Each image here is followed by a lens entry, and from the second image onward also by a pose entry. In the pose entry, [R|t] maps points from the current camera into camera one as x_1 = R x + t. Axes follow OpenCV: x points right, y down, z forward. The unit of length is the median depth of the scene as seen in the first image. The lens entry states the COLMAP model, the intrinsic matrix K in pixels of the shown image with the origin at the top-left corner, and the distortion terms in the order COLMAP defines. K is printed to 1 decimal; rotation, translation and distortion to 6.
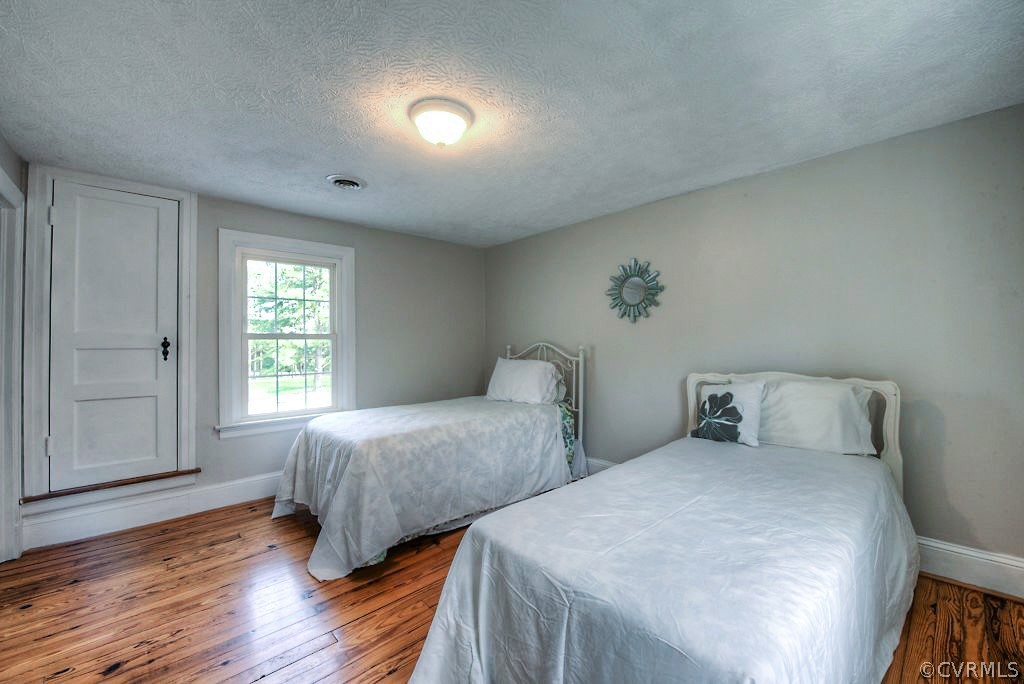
lens RADIAL K [[407.5, 0, 516.0], [0, 407.5, 340.4], [0, 0, 1]] dist [-0.013936, -0.002608]
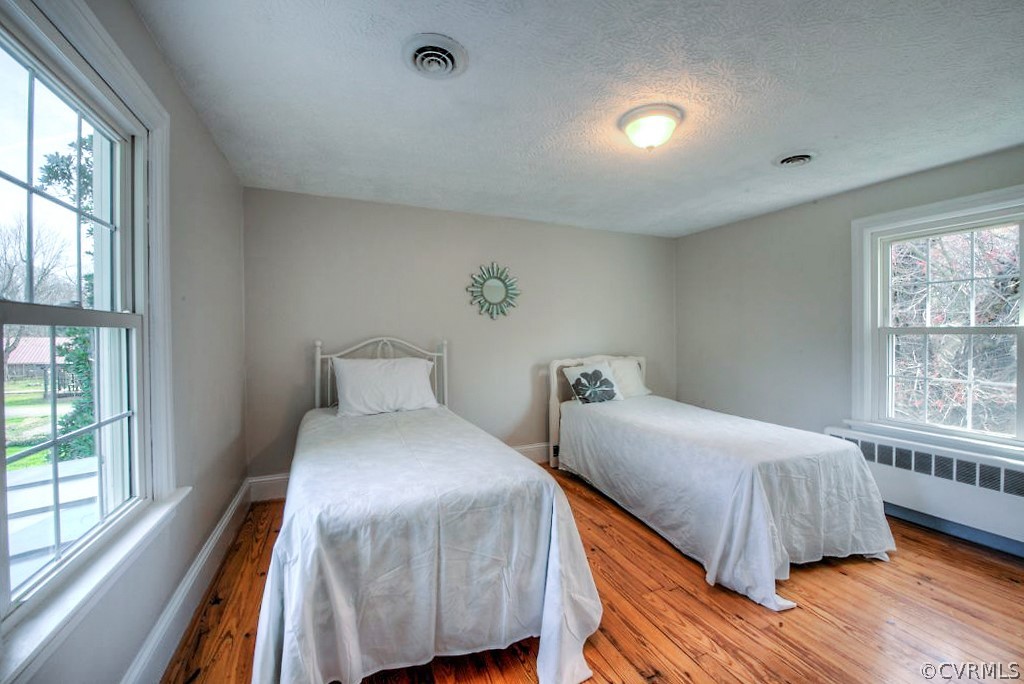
lens RADIAL K [[407.5, 0, 516.9], [0, 407.5, 340.3], [0, 0, 1]] dist [-0.013936, -0.002608]
pose [[0.329484, -0.004091, 0.944152, -0.857678], [-0.009604, 0.999924, 0.007685, 0.005336], [-0.944112, -0.011599, 0.329420, 0.649876]]
